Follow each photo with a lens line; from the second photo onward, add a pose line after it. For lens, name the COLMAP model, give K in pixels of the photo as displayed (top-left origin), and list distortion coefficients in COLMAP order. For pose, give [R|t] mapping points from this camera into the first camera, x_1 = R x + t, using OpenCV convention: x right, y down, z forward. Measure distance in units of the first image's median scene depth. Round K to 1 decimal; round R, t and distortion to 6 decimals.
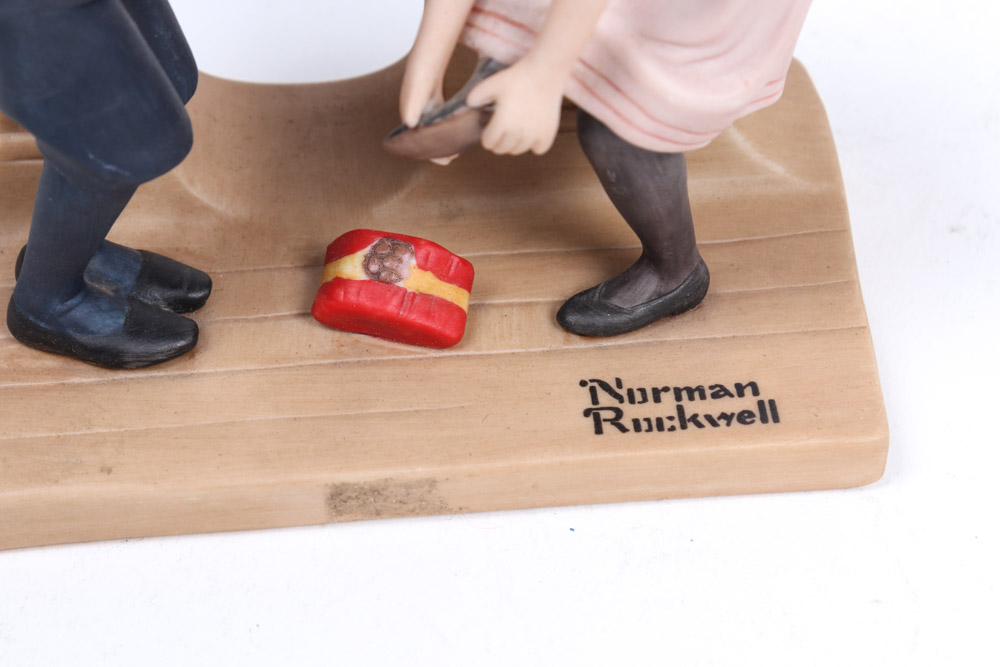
lens RADIAL K [[2274.3, 0, 467.1], [0, 2274.3, 331.8], [0, 0, 1]] dist [-0.028798, 0.000000]
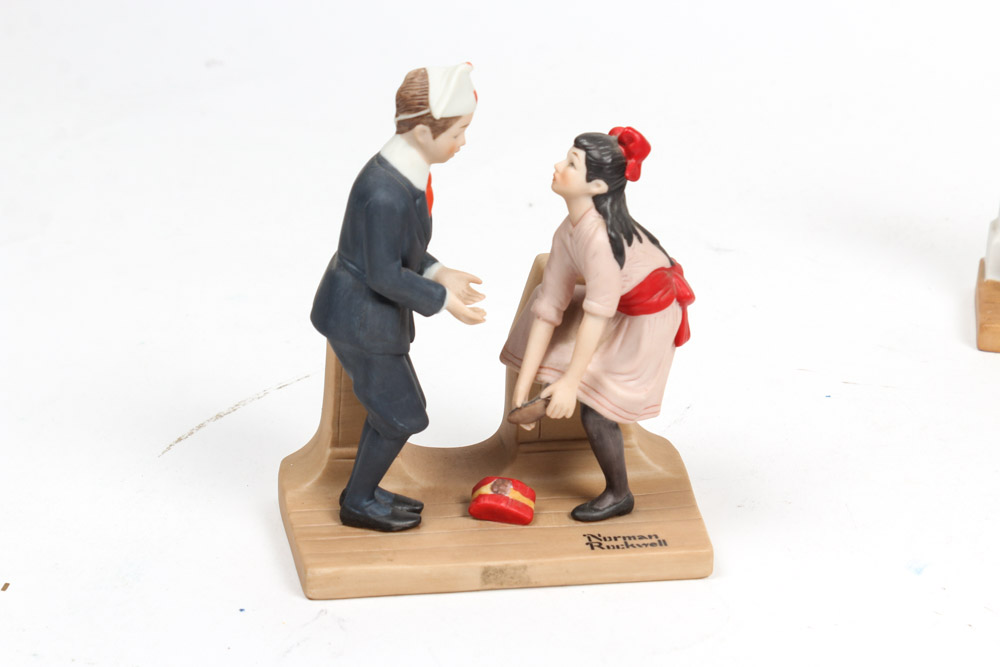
lens RADIAL K [[2274.3, 0, 501.7], [0, 2274.3, 333.2], [0, 0, 1]] dist [-0.028798, 0.000000]
pose [[0.997018, -0.004799, 0.077017, -0.218794], [0.034643, 0.919668, -0.391167, 0.760279], [-0.068952, 0.392669, 0.917092, -1.264690]]
